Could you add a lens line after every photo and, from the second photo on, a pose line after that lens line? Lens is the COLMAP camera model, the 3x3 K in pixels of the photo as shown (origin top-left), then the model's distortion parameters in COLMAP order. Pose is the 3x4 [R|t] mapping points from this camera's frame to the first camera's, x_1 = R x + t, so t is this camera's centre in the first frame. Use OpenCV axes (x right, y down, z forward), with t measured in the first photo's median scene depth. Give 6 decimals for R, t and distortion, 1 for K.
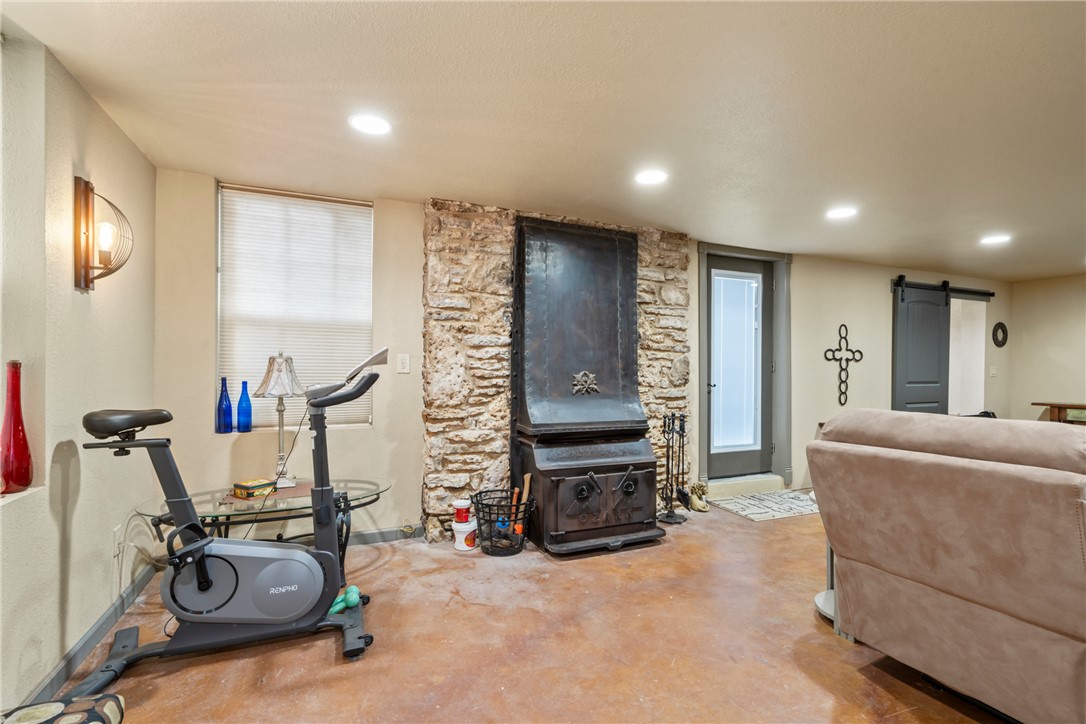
lens RADIAL K [[497.1, 0, 538.4], [0, 497.1, 360.6], [0, 0, 1]] dist [0.002482, 0.000670]
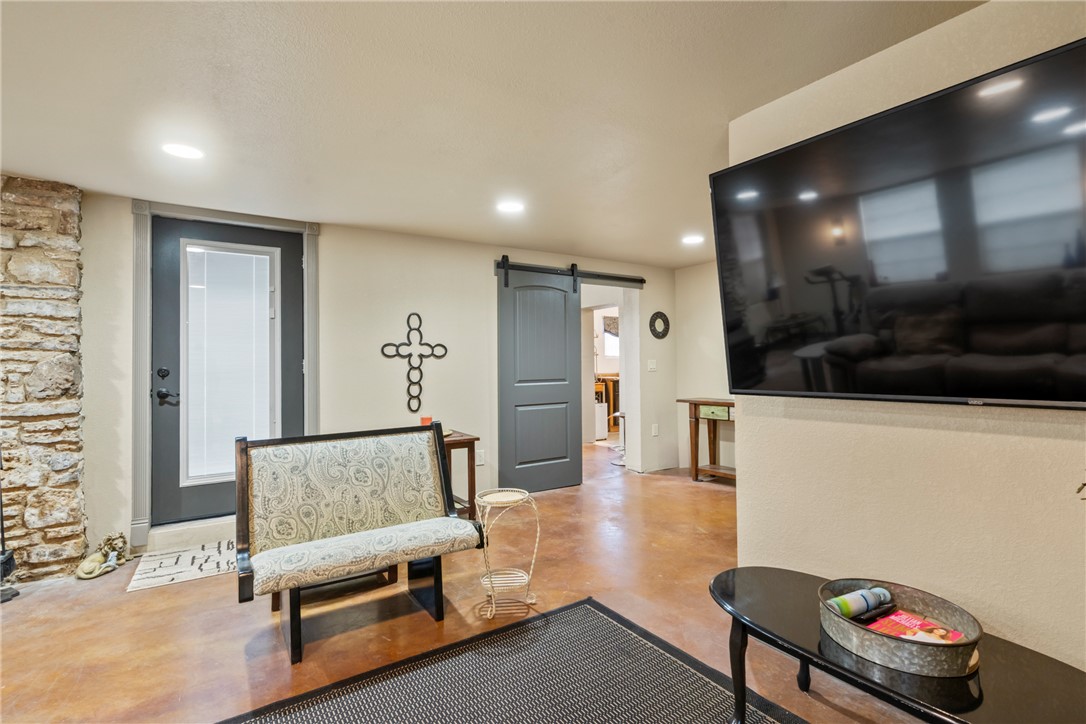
lens RADIAL K [[518.0, 0, 544.1], [0, 518.0, 345.7], [0, 0, 1]] dist [-0.000281, -0.000348]
pose [[0.983490, -0.015337, 0.180311, 0.705474], [0.020298, 0.999464, -0.025697, 0.007685], [-0.179820, 0.028933, 0.983274, 0.136290]]
